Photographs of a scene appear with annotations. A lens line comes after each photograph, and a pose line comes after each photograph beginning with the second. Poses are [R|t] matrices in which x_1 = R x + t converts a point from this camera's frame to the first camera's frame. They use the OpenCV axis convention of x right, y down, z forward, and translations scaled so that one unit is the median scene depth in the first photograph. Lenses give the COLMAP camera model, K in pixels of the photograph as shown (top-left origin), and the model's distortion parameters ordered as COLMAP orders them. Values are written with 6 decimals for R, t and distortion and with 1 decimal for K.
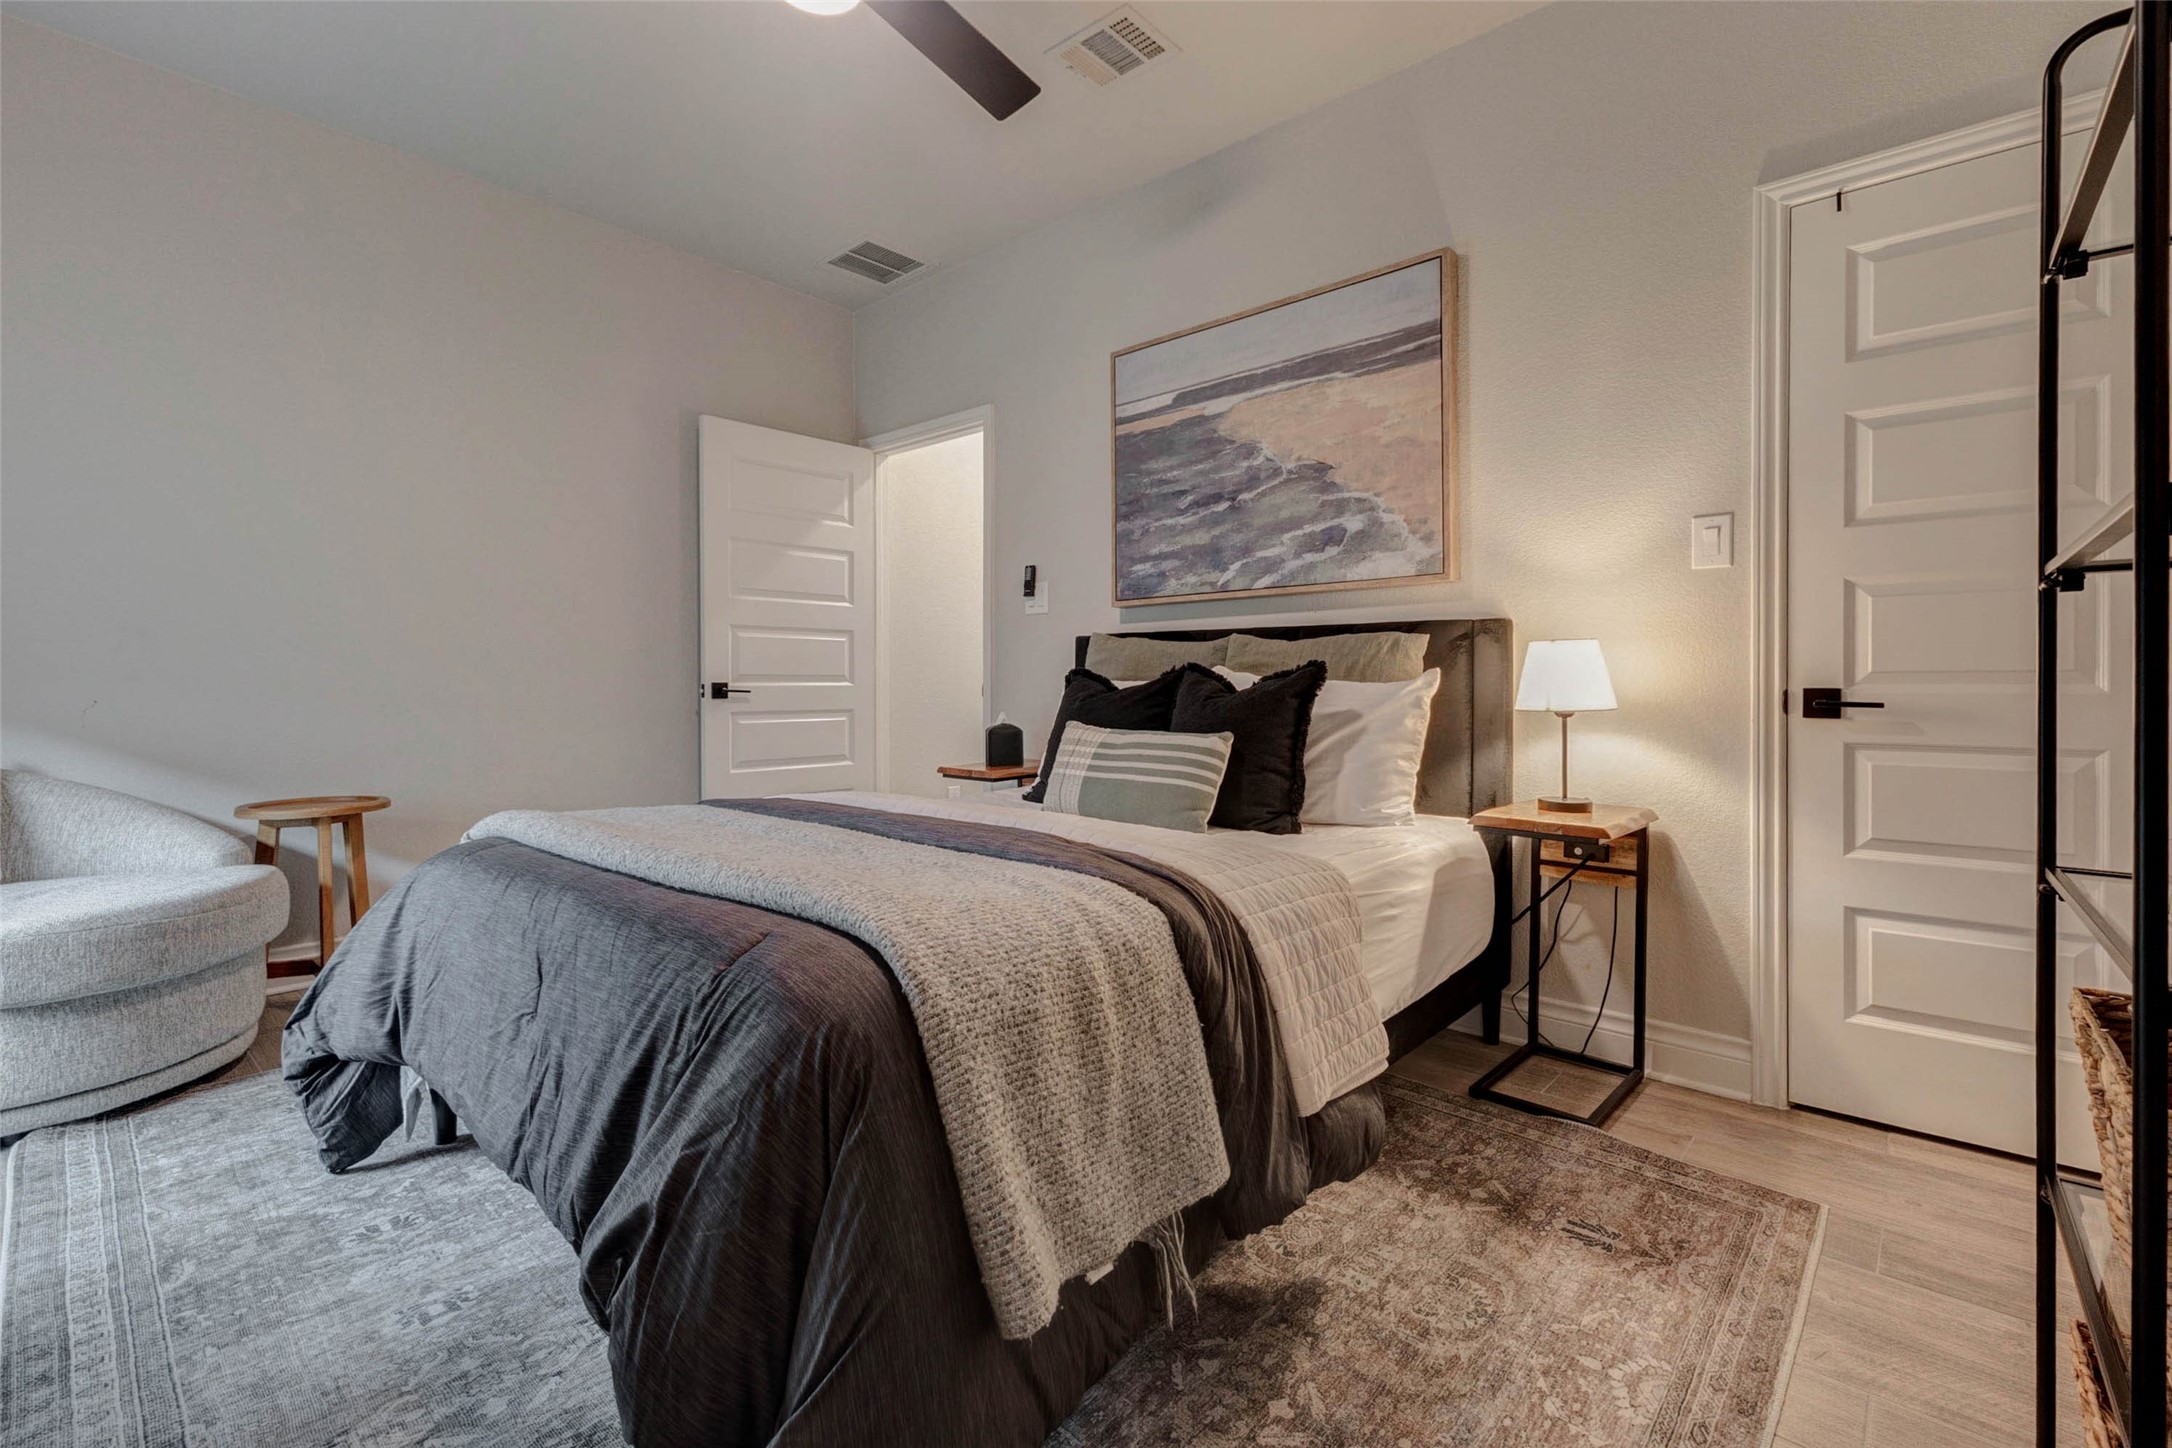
lens RADIAL K [[958.3, 0, 1086.7], [0, 958.3, 701.6], [0, 0, 1]] dist [0.009247, 0.000105]
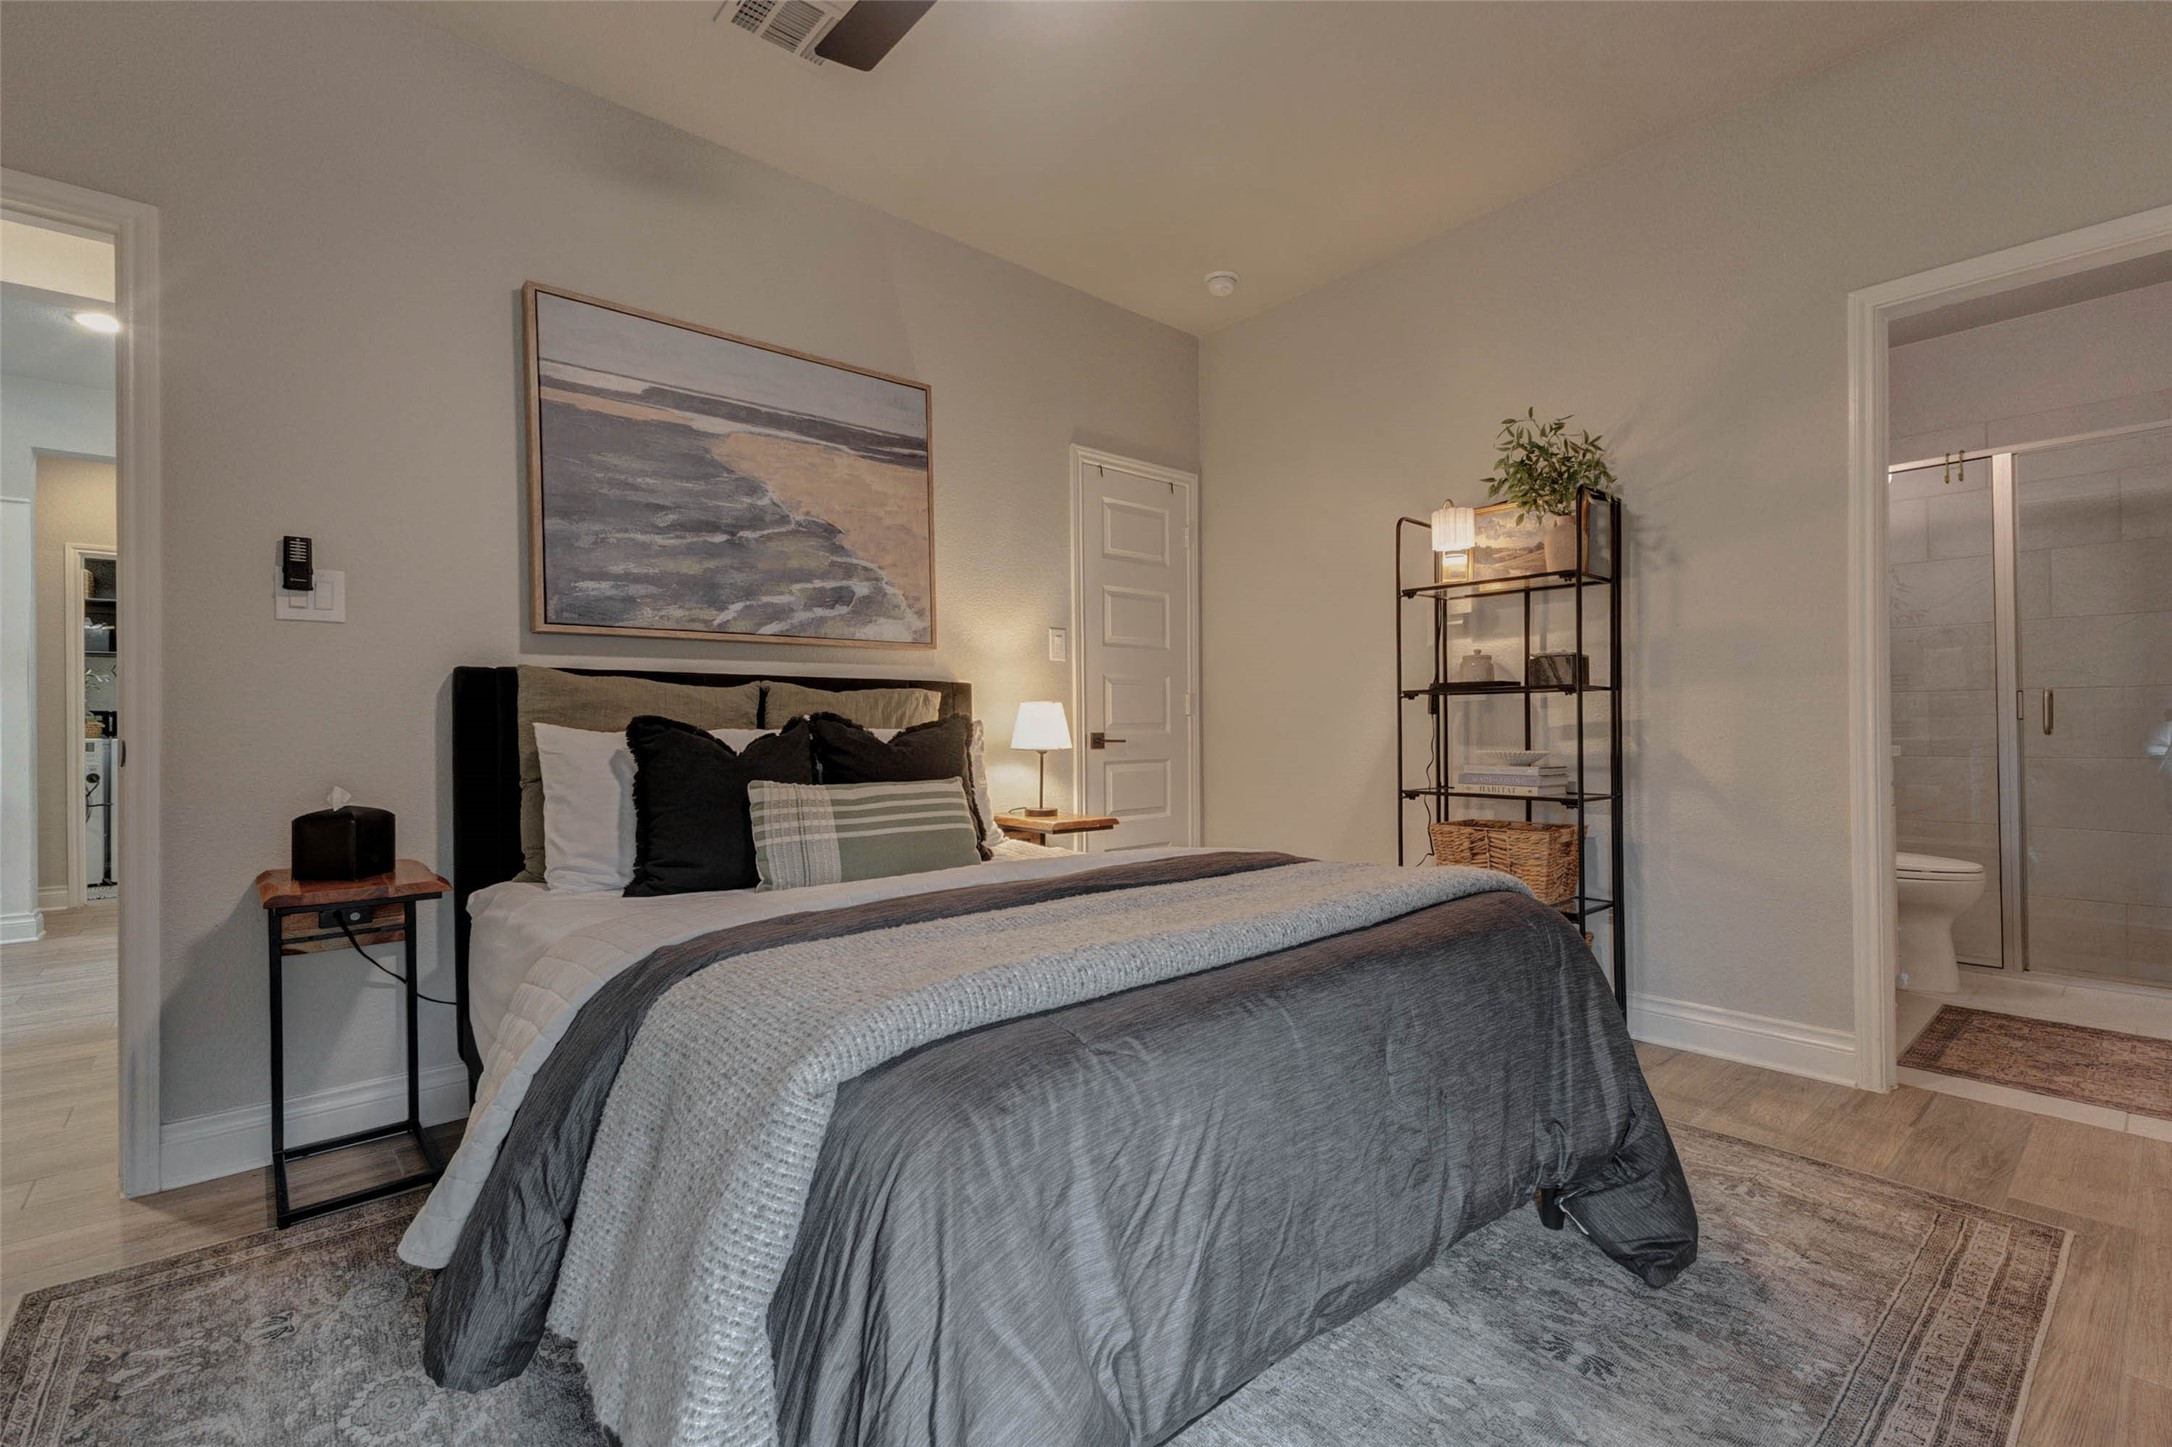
lens RADIAL K [[944.1, 0, 1090.9], [0, 944.1, 720.6], [0, 0, 1]] dist [0.016941, -0.004794]
pose [[0.123270, 0.007804, 0.992342, -0.721827], [0.029541, 0.999497, -0.011530, -0.012120], [-0.991933, 0.030736, 0.122978, 0.569801]]
